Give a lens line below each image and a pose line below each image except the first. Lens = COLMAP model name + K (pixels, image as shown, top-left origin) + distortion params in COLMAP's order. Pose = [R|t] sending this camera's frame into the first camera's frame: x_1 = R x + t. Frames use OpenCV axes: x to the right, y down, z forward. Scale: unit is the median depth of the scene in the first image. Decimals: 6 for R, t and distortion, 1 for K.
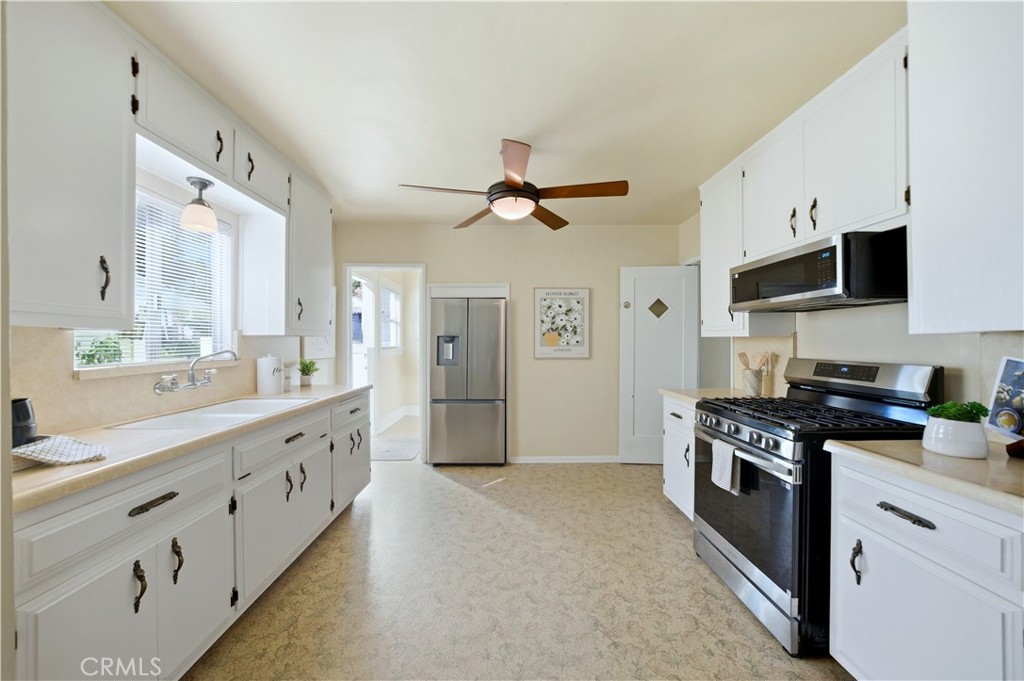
lens RADIAL K [[397.5, 0, 512.0], [0, 397.5, 340.5], [0, 0, 1]] dist [-0.010040, 0.000082]
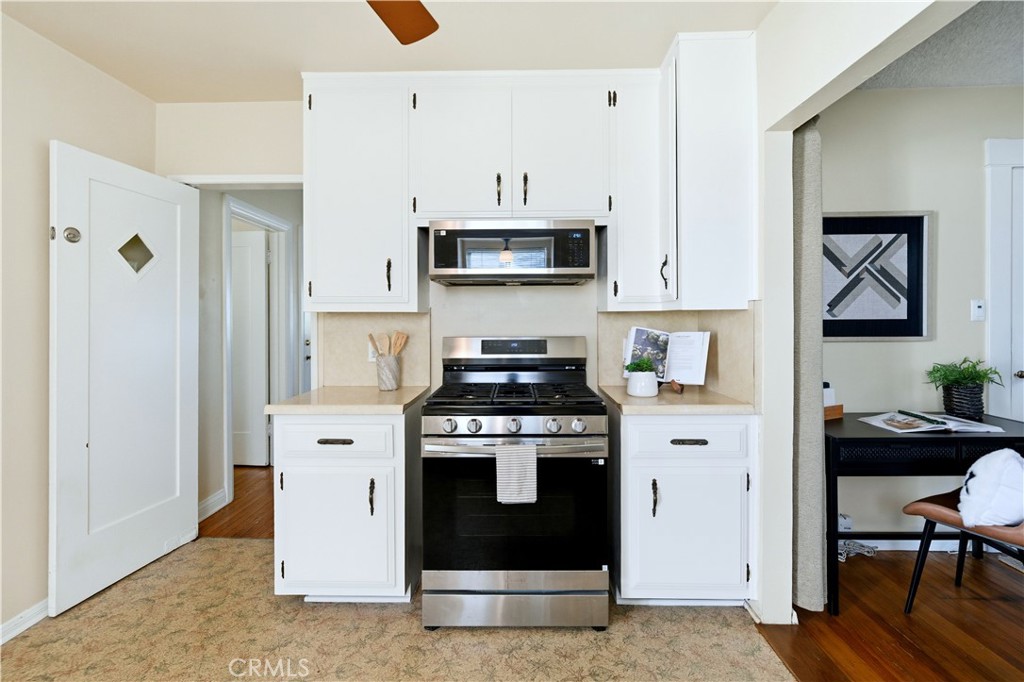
lens RADIAL K [[473.9, 0, 512.1], [0, 473.9, 321.6], [0, 0, 1]] dist [-0.001399, 0.000105]
pose [[0.009457, -0.002479, 0.999952, -0.411543], [0.005211, 0.999983, 0.002430, 0.008712], [-0.999942, 0.005188, 0.009470, 1.001854]]
